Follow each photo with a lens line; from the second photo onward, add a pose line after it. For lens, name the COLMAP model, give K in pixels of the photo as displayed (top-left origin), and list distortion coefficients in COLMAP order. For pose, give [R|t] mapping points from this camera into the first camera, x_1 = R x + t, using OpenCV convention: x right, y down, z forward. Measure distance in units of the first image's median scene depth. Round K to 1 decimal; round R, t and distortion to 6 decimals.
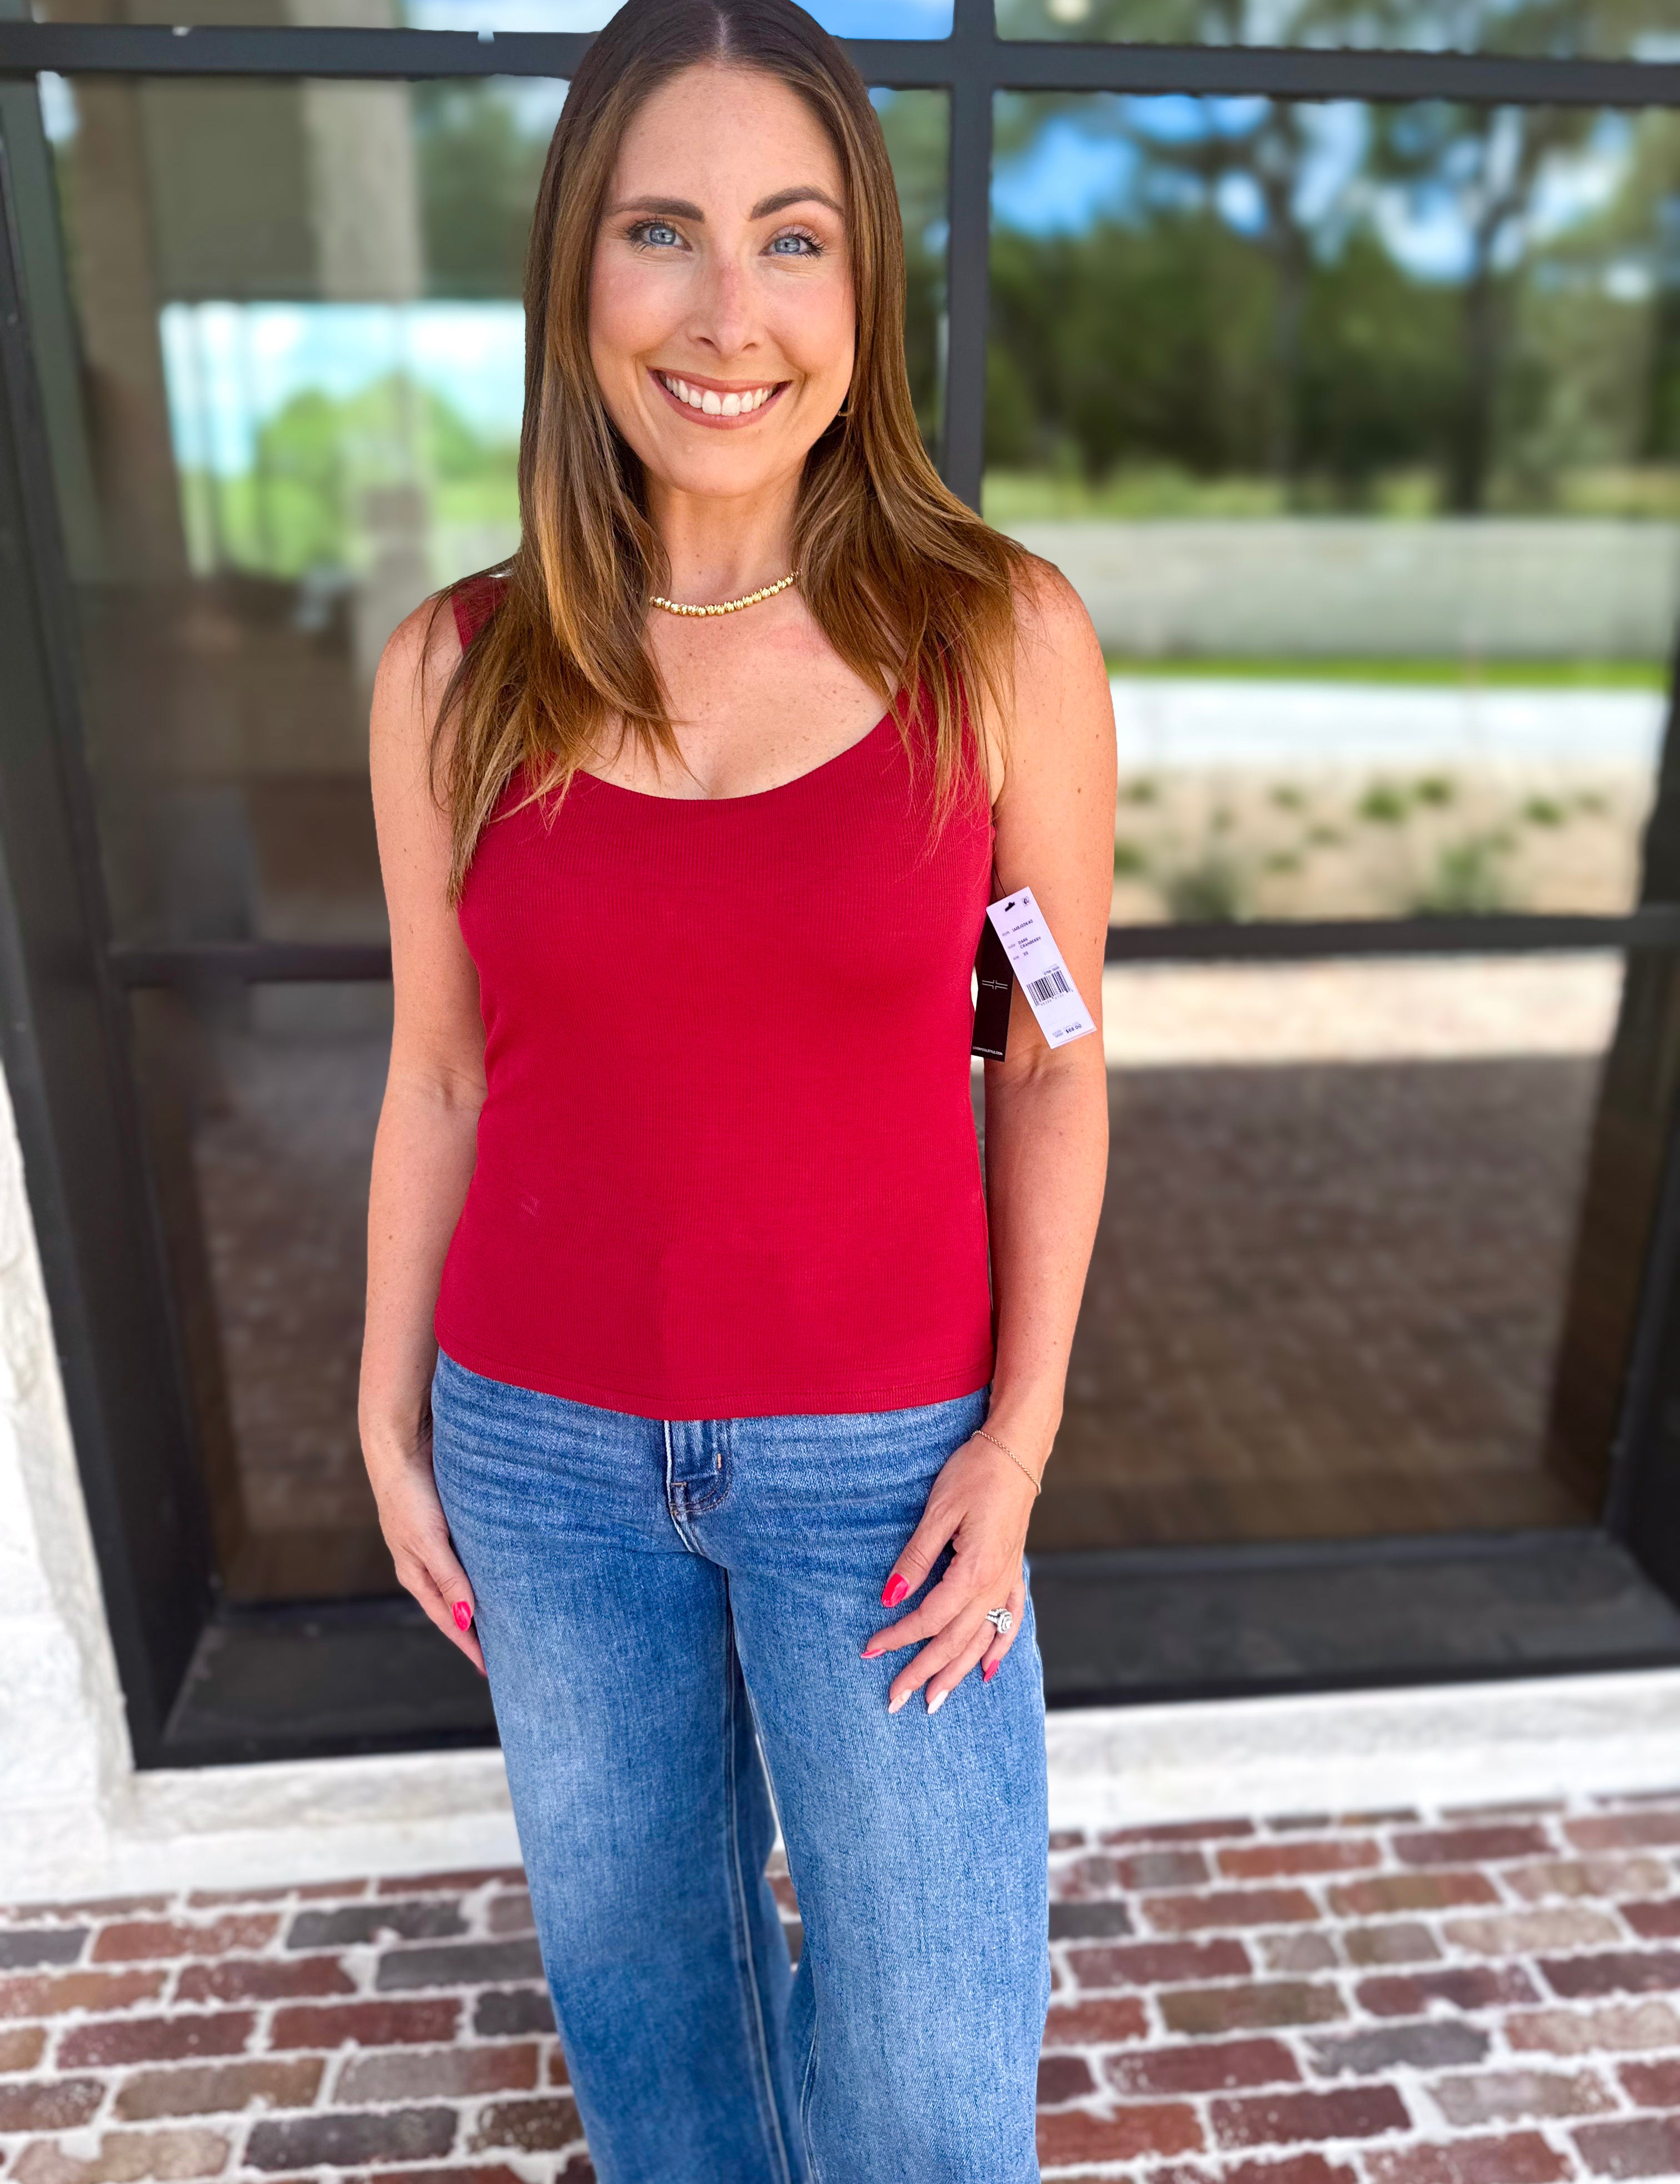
lens RADIAL K [[1604.4, 0, 823.5], [0, 1604.4, 1081.6], [0, 0, 1]] dist [0.006178, -0.018751]
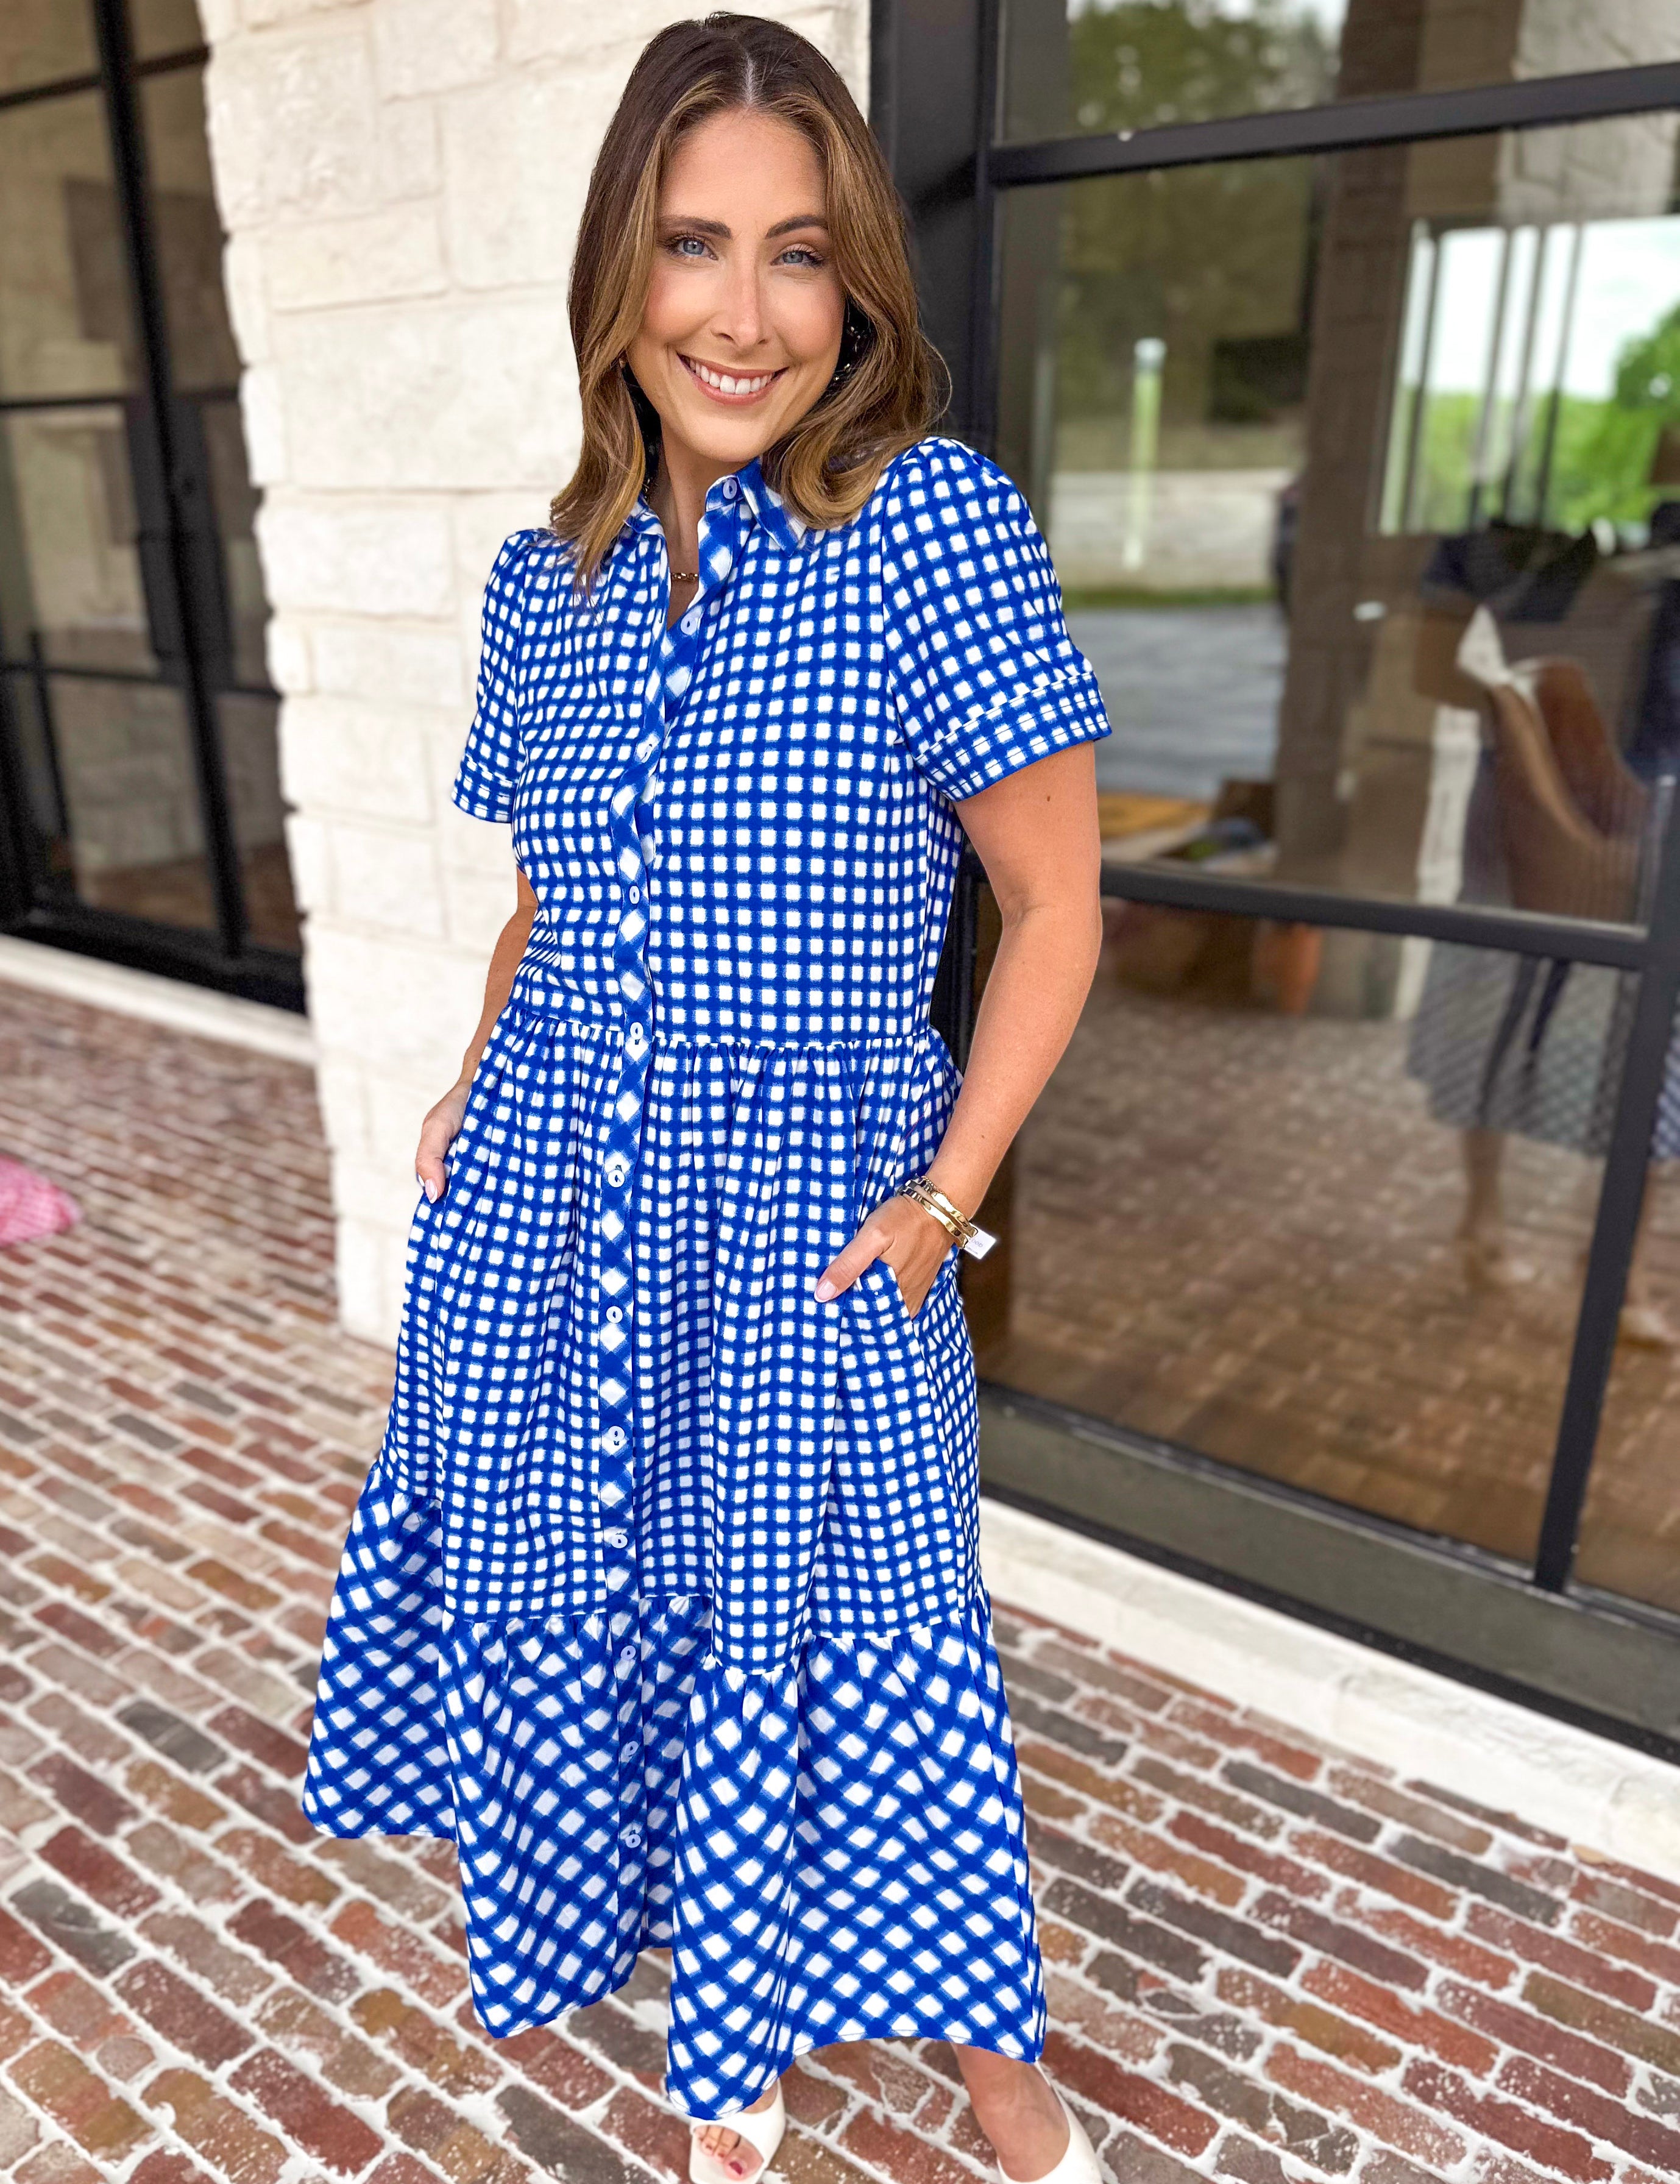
lens RADIAL K [[1757.5, 0, 768.1], [0, 1757.5, 1164.4], [0, 0, 1]] dist [0.000764, -0.009130]
pose [[0.733147, 0.248129, -0.633188, 0.410793], [-0.218306, 0.967656, 0.126427, 0.025338], [0.644079, 0.045539, 0.763602, -0.201800]]
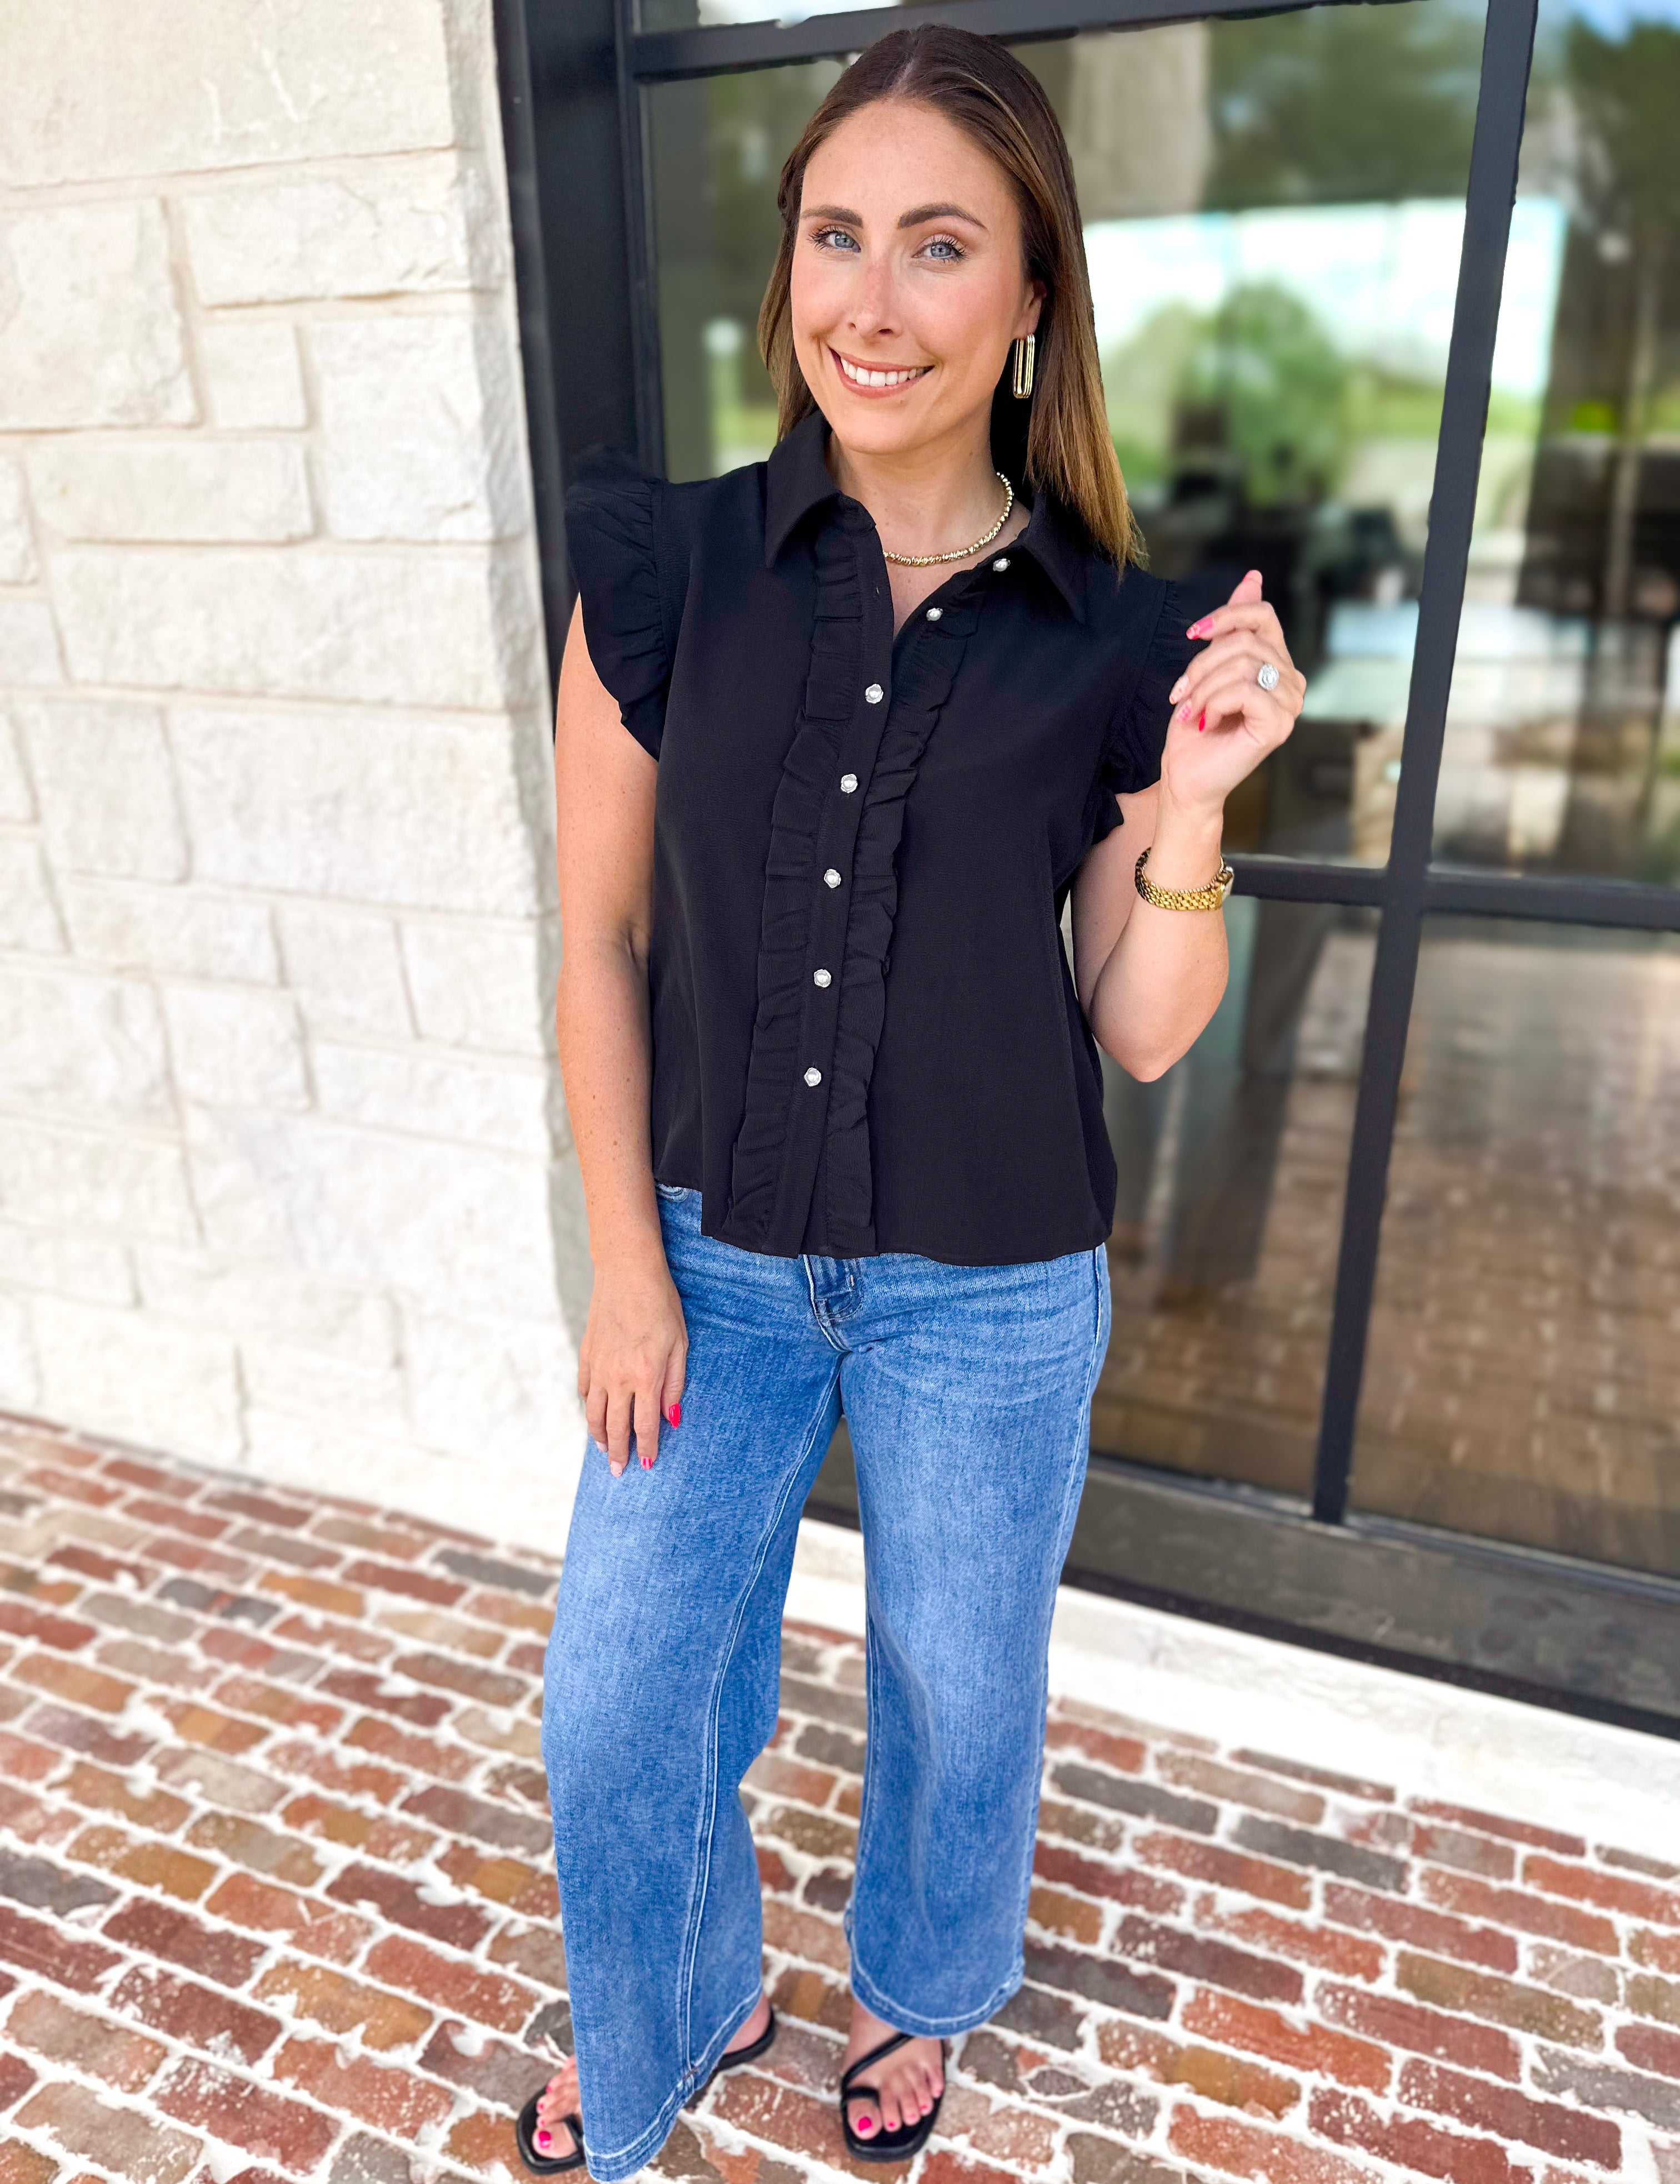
lens RADIAL K [[1604.4, 0, 830.9], [0, 1604.4, 1098.4], [0, 0, 1]] dist [0.006178, -0.018751]
pose [[0.884945, 0.167775, -0.434424, 0.225151], [-0.142852, 0.985674, 0.089670, 0.004249], [0.443245, -0.017294, 0.896234, -0.044636]]
